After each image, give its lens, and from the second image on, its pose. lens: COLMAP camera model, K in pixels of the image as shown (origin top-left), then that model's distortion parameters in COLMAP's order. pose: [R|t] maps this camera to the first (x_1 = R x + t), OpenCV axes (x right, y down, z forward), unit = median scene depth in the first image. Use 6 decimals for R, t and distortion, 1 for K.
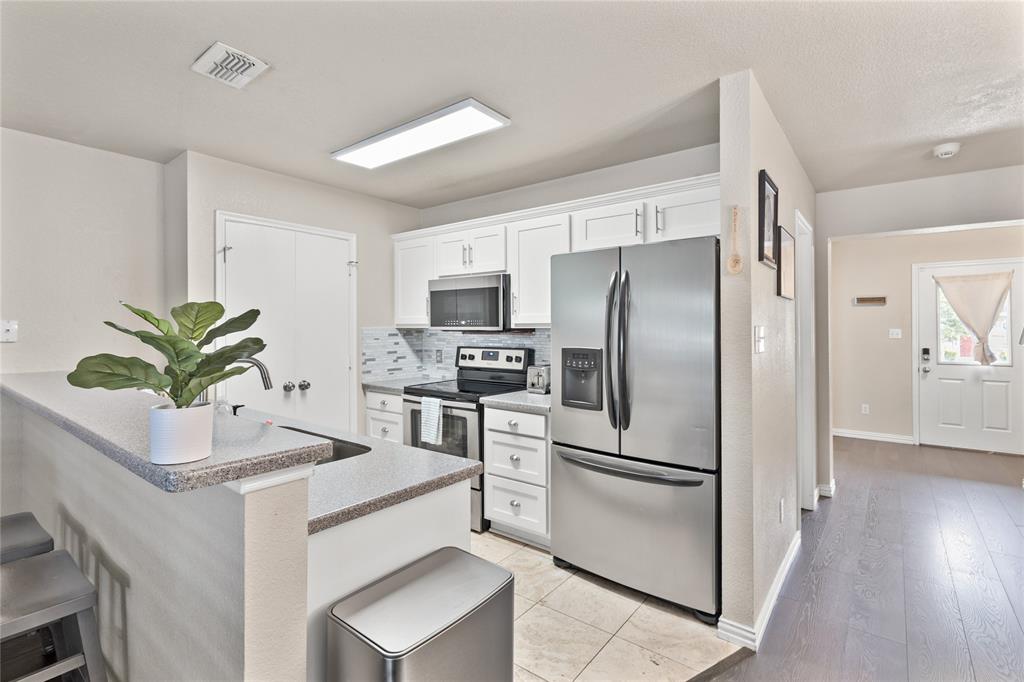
lens RADIAL K [[479.6, 0, 515.9], [0, 479.6, 324.3], [0, 0, 1]] dist [-0.000182, 0.000042]
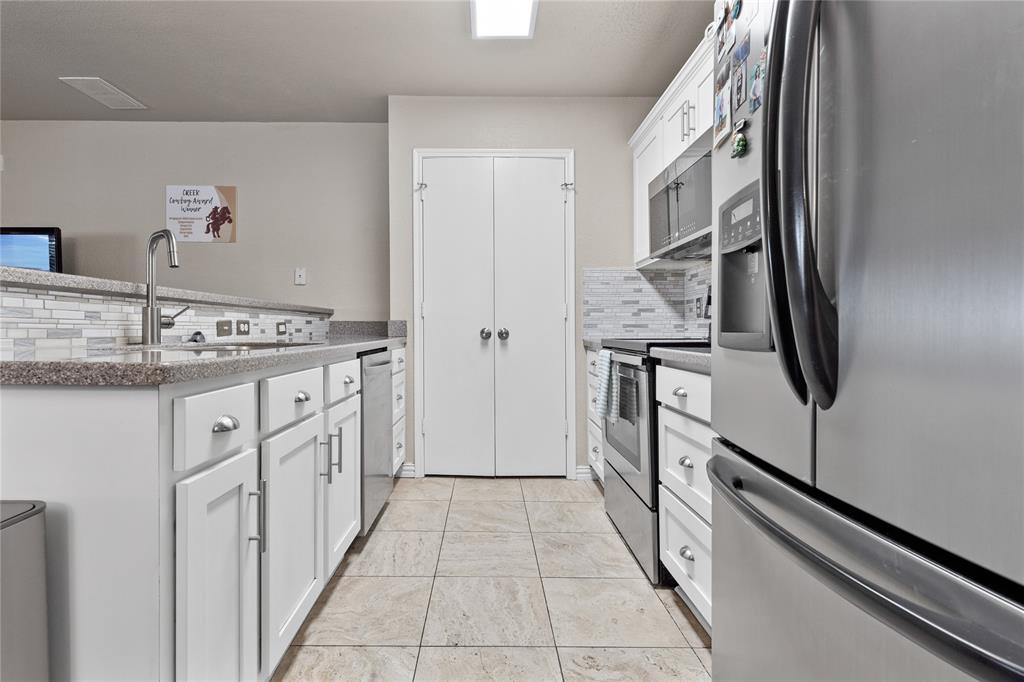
lens RADIAL K [[479.6, 0, 512.3], [0, 479.6, 337.4], [0, 0, 1]] dist [-0.000182, 0.000042]
pose [[0.611272, 0.005946, -0.791399, 0.212106], [-0.000510, 0.999975, 0.007119, 0.106699], [0.791421, -0.003949, 0.611259, 0.405330]]
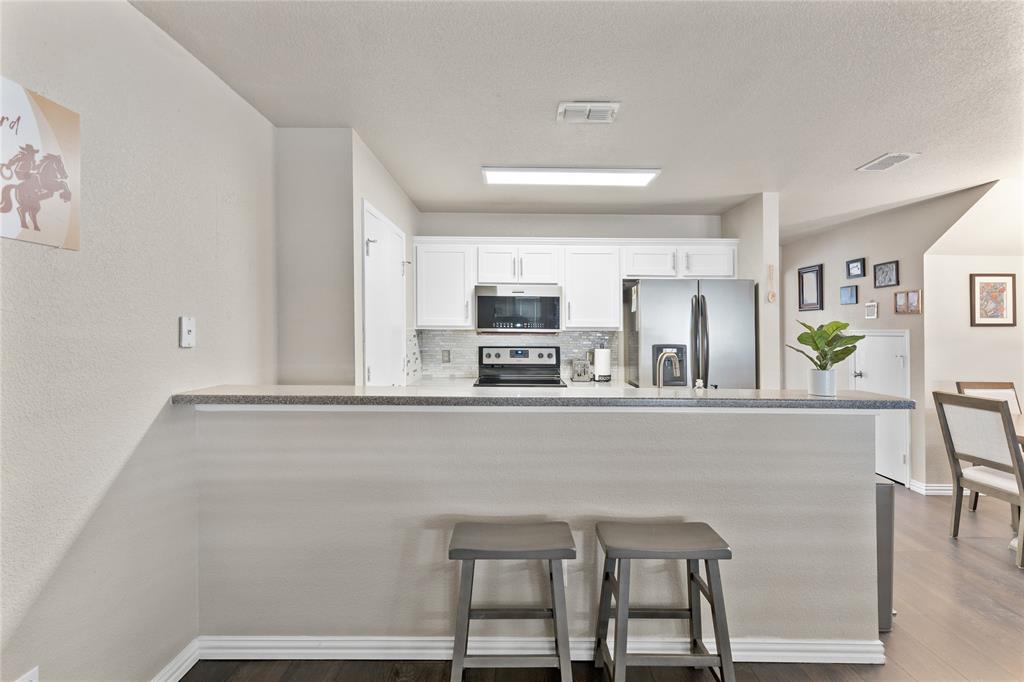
lens RADIAL K [[479.6, 0, 512.2], [0, 479.6, 325.3], [0, 0, 1]] dist [-0.000182, 0.000042]
pose [[0.791874, 0.010529, 0.610594, -0.698138], [-0.012405, 0.999922, -0.001154, -0.001692], [-0.610559, -0.006661, 0.791943, 0.077523]]
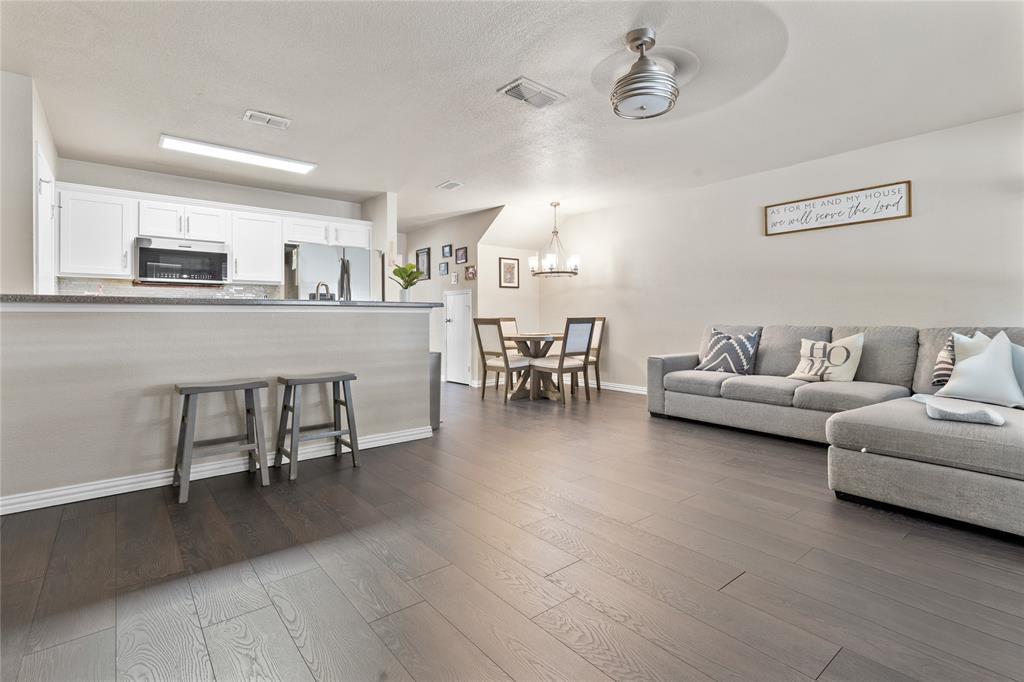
lens RADIAL K [[479.6, 0, 508.9], [0, 479.6, 296.7], [0, 0, 1]] dist [-0.000182, 0.000042]
pose [[0.219302, 0.037960, 0.974918, -0.991606], [-0.005004, 0.999273, -0.037783, 0.080873], [-0.975644, 0.003407, 0.219333, -0.115767]]
